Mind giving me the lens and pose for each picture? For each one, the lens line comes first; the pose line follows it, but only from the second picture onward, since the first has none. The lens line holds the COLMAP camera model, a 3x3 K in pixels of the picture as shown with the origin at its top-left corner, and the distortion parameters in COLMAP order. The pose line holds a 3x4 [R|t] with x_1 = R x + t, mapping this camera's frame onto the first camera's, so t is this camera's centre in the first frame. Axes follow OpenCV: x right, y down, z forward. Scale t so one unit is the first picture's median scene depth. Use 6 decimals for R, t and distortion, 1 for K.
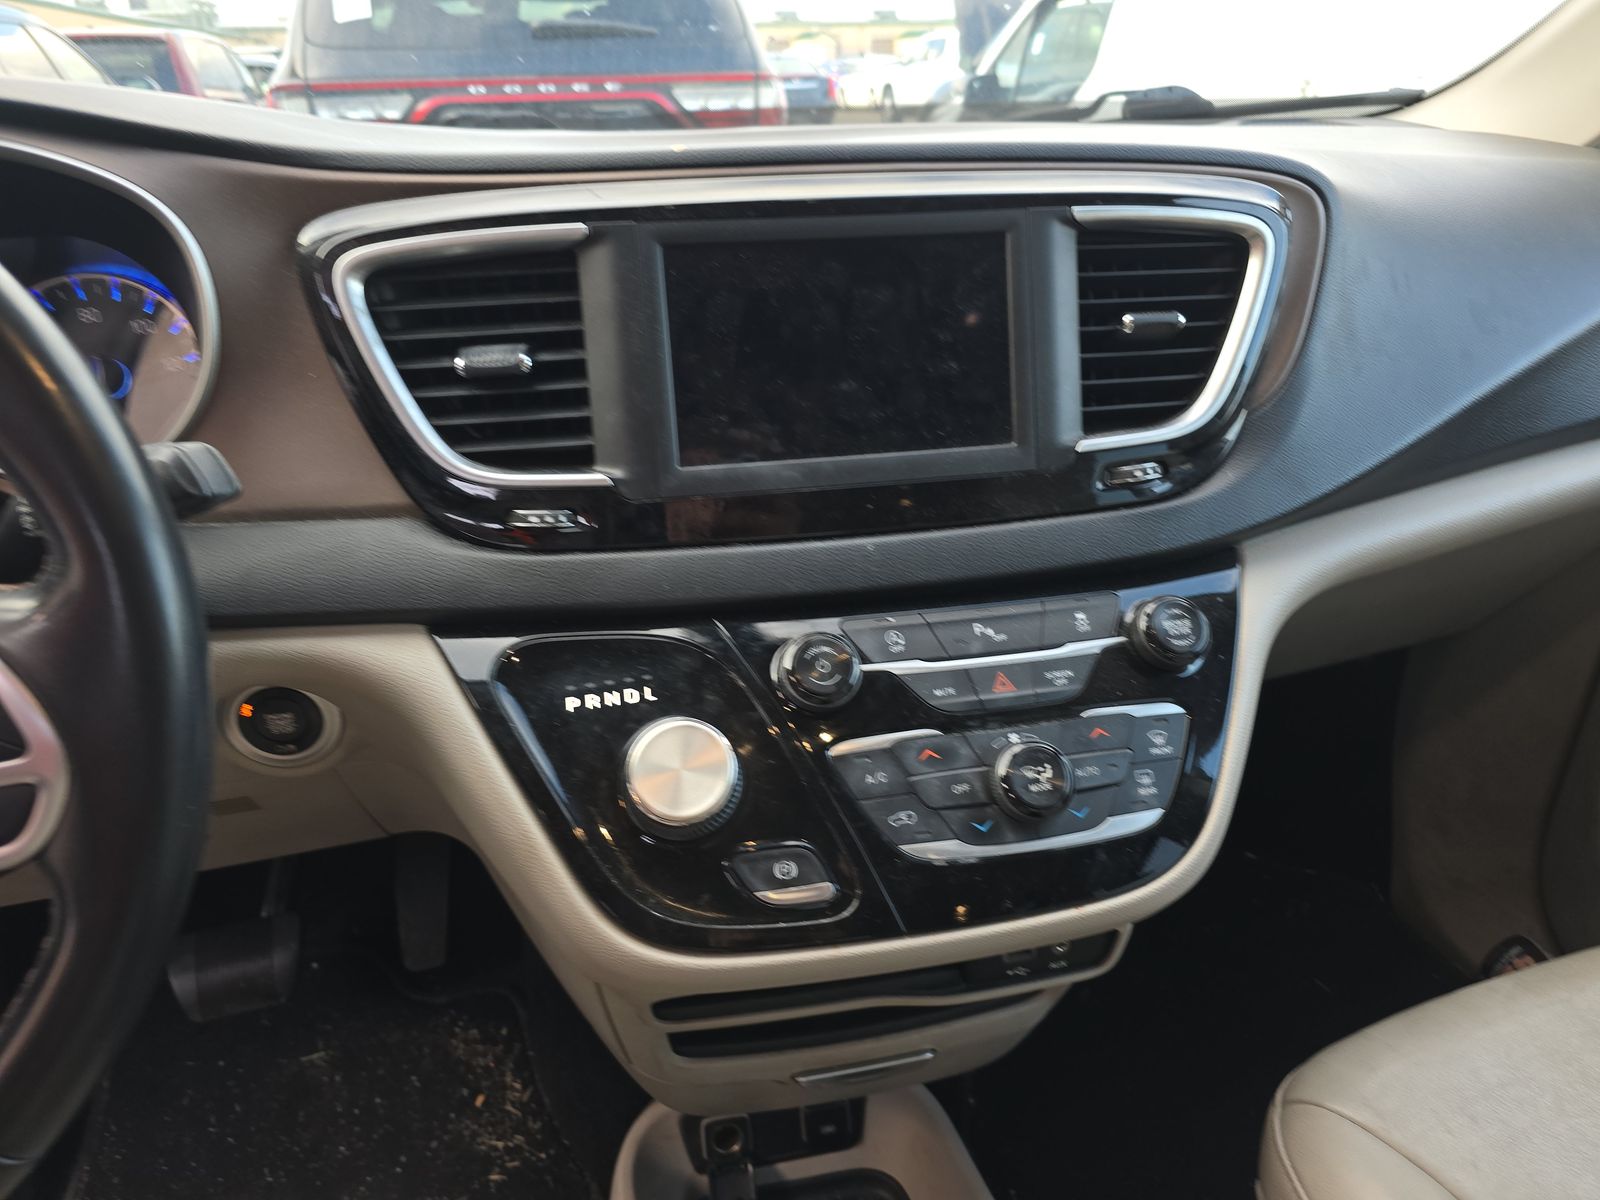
lens RADIAL K [[1072.6, 0, 800.0], [0, 1072.6, 600.0], [0, 0, 1]] dist [0.022237, 0.001287]
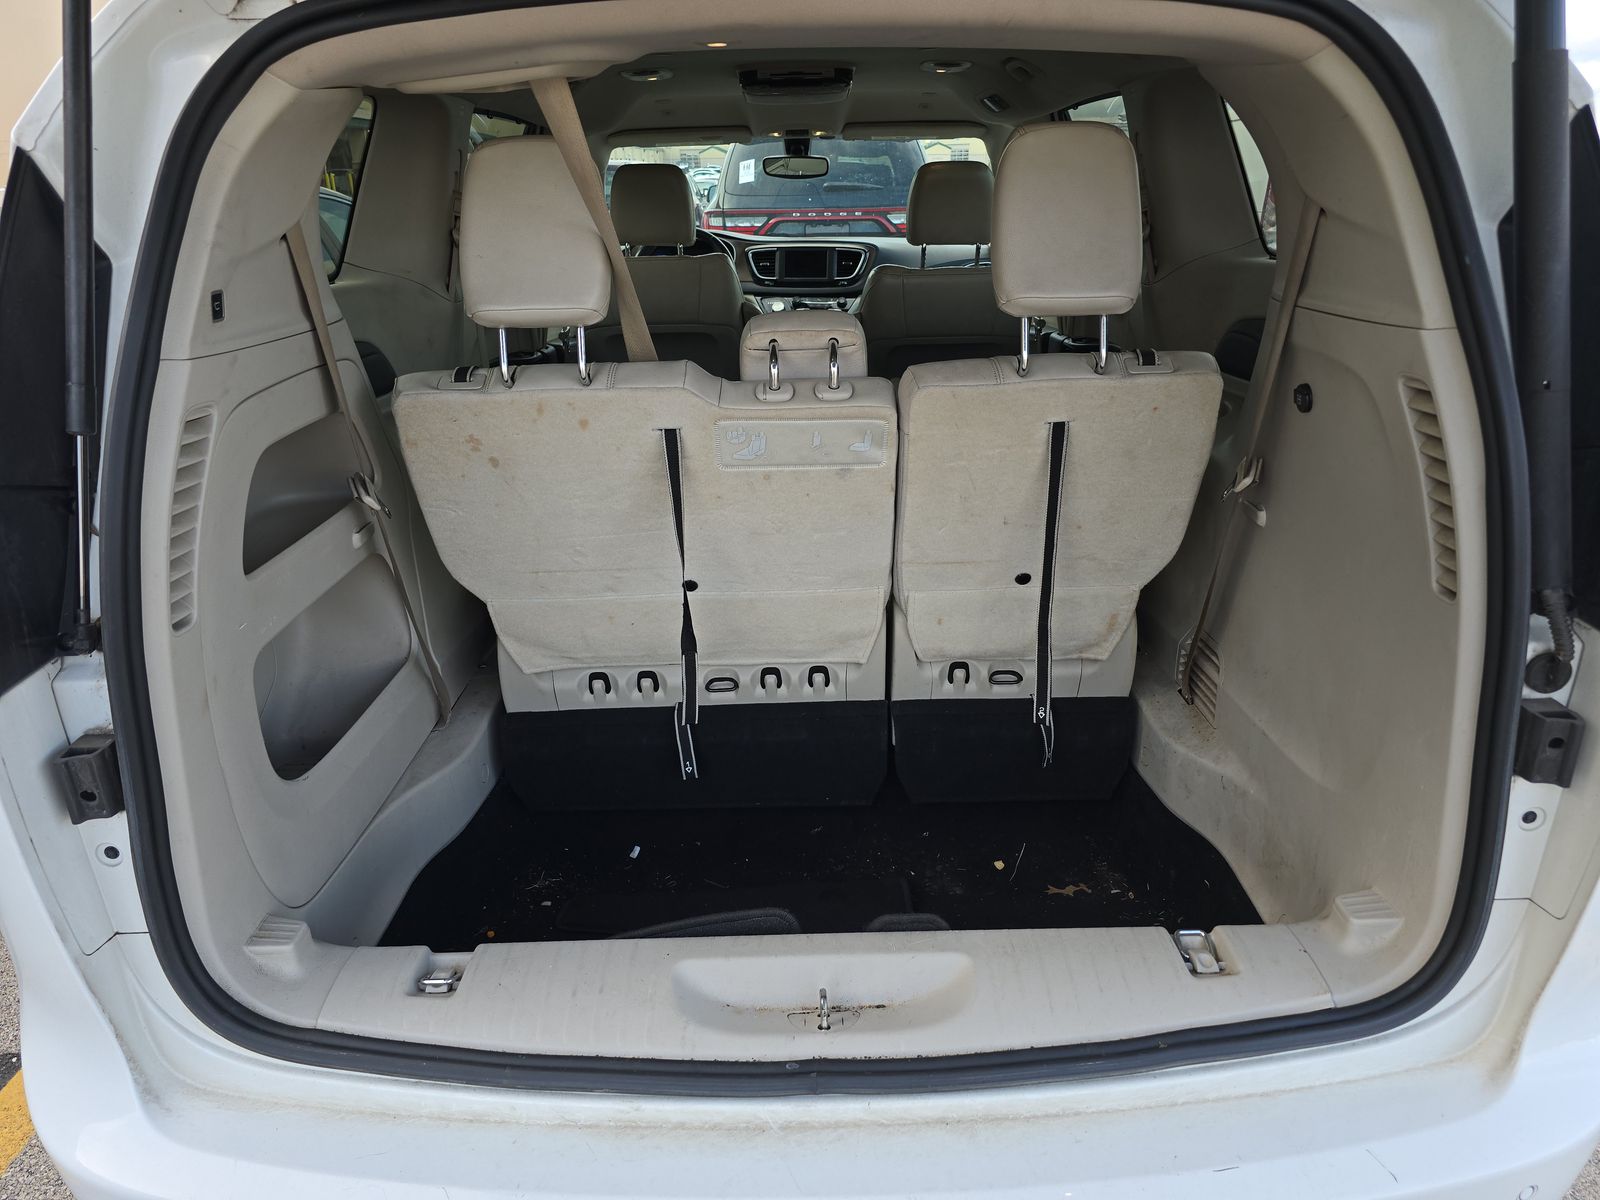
lens RADIAL K [[1072.6, 0, 800.0], [0, 1072.6, 600.0], [0, 0, 1]] dist [0.022237, 0.001287]
pose [[0.956373, 0.110168, -0.270580, 2.446866], [-0.130830, 0.989618, -0.059496, 2.734398], [0.261217, 0.092301, 0.960857, -6.507735]]
